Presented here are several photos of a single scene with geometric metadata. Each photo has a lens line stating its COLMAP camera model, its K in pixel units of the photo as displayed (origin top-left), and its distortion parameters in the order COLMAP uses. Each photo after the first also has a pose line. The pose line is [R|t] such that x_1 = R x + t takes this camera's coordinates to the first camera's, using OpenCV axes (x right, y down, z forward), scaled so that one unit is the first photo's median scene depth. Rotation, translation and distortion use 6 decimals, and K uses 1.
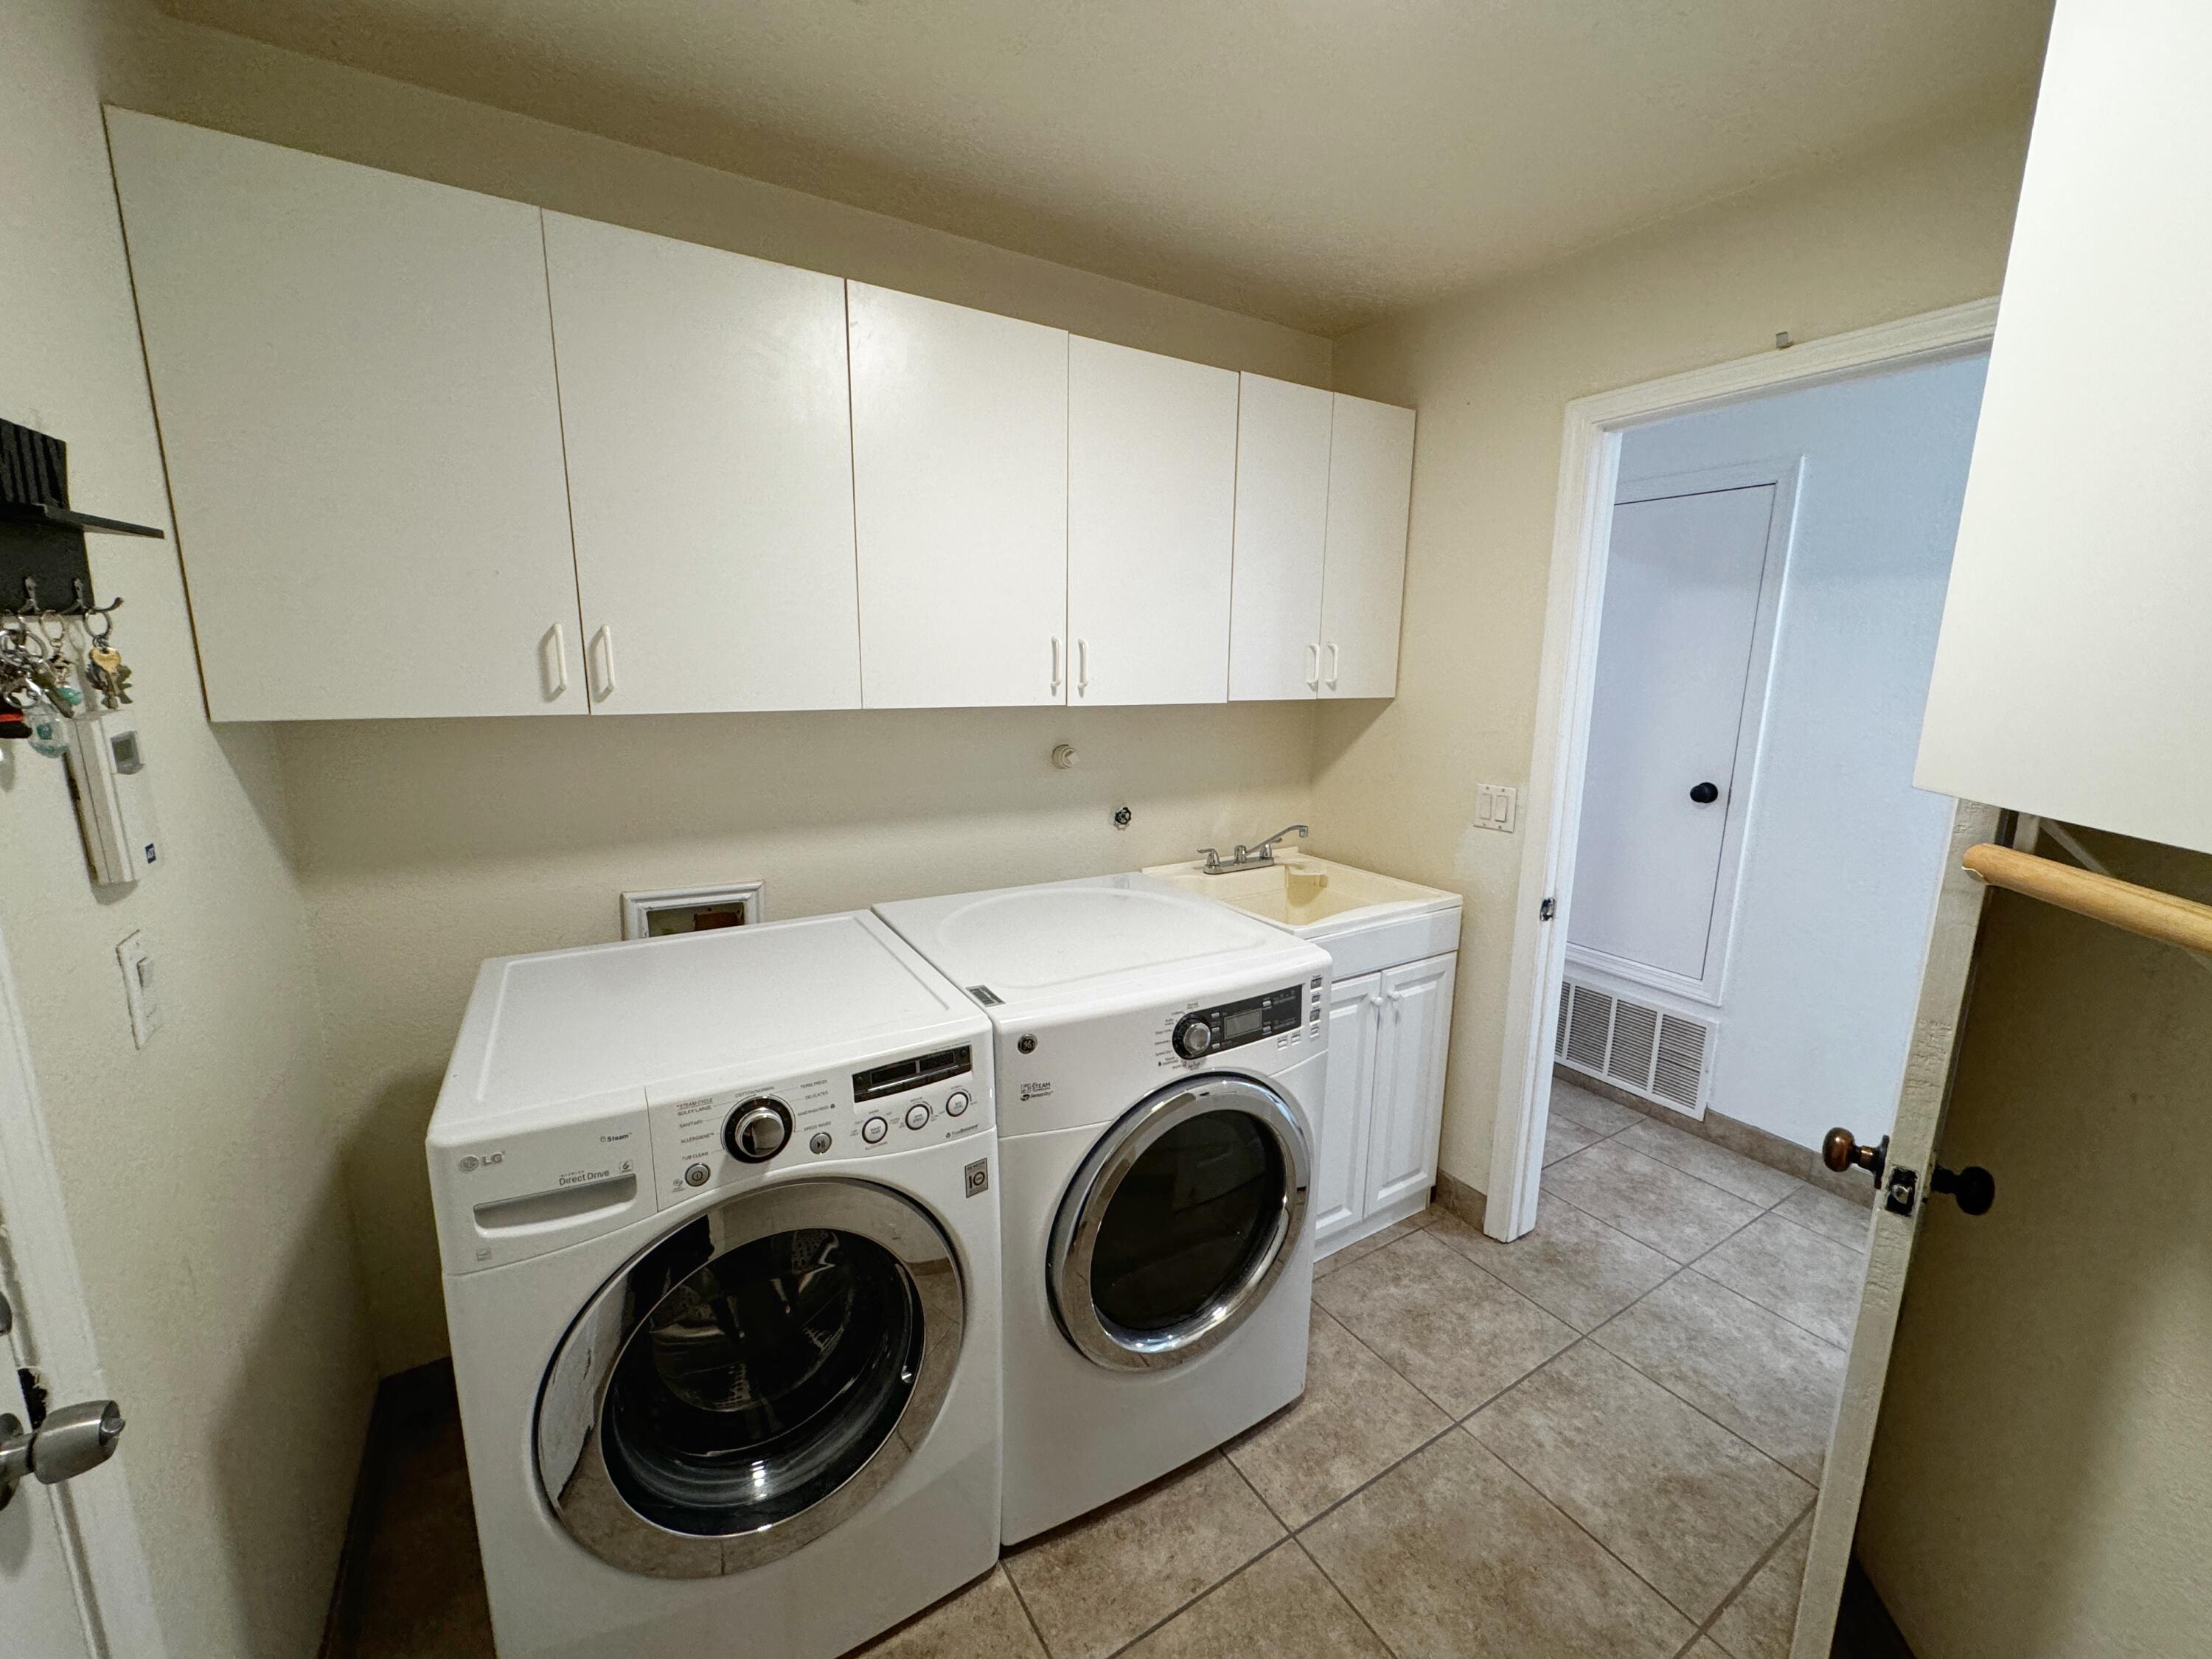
lens RADIAL K [[880.5, 0, 1101.7], [0, 880.5, 828.3], [0, 0, 1]] dist [-0.000624, -0.000355]
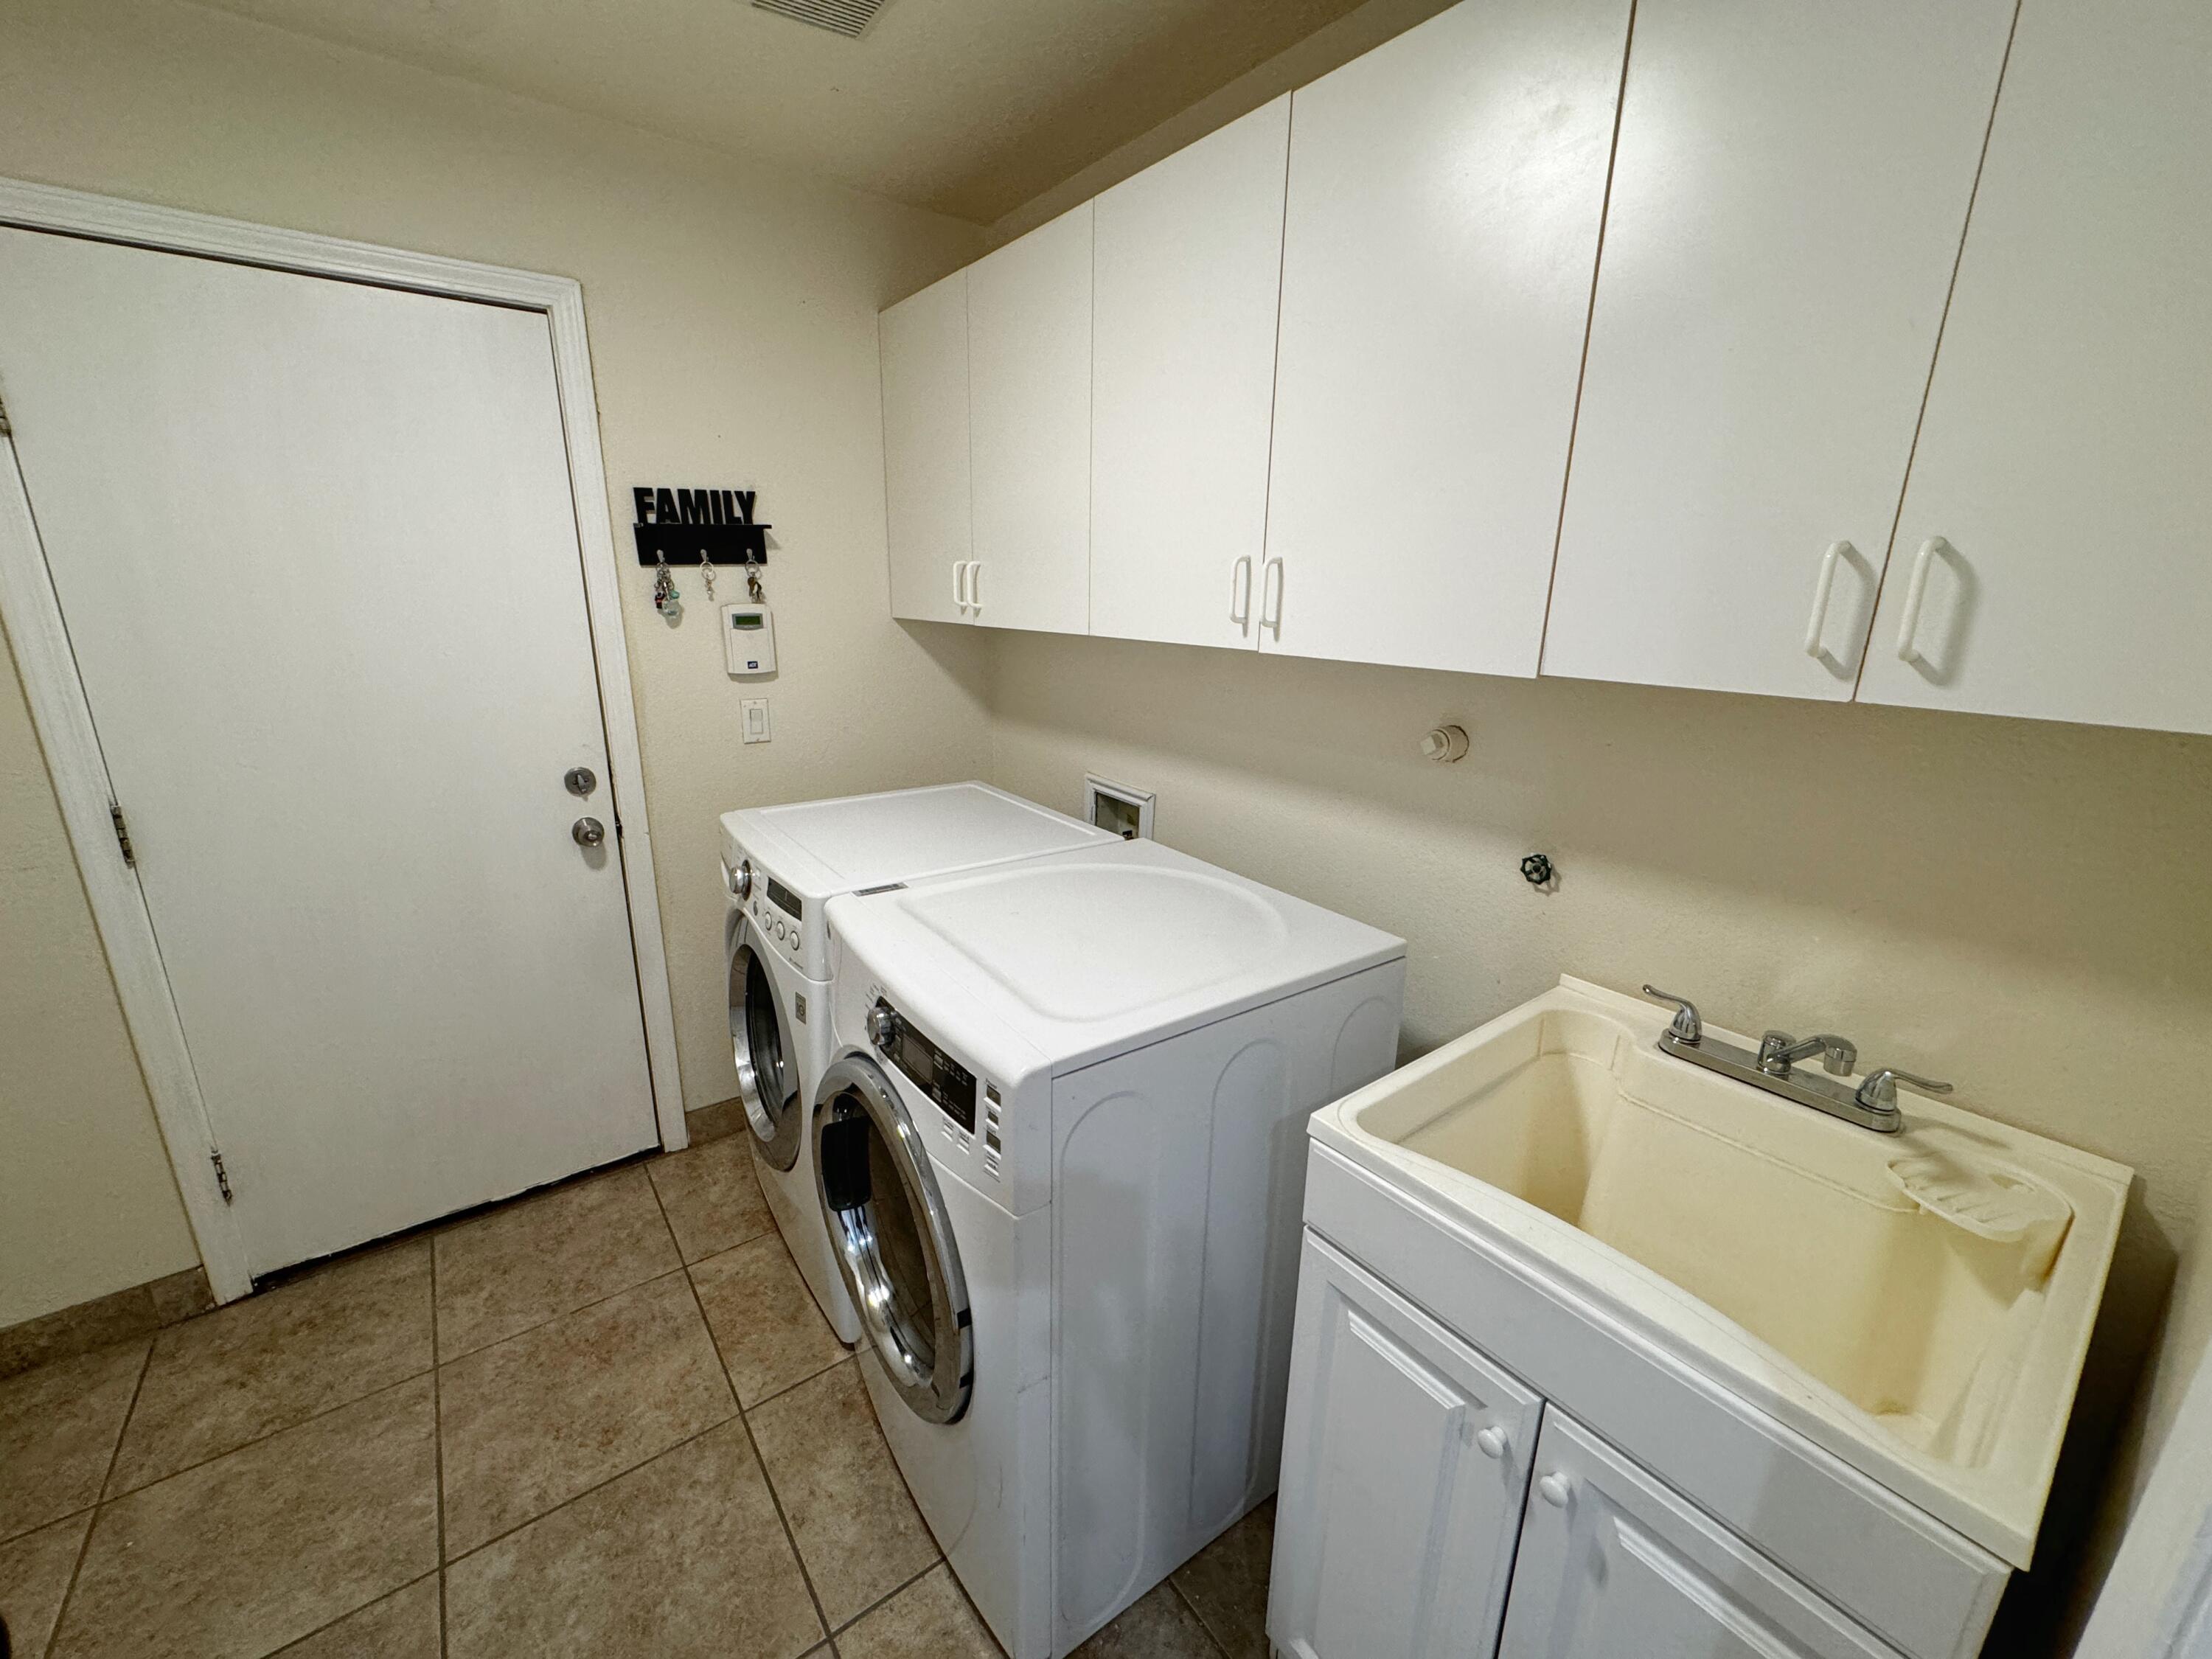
lens RADIAL K [[880.5, 0, 1101.3], [0, 880.5, 829.0], [0, 0, 1]] dist [-0.000624, -0.000355]
pose [[0.095556, 0.255422, -0.962096, 0.812350], [-0.205937, 0.950681, 0.231938, -0.169410], [0.973889, 0.175968, 0.143444, 0.950653]]
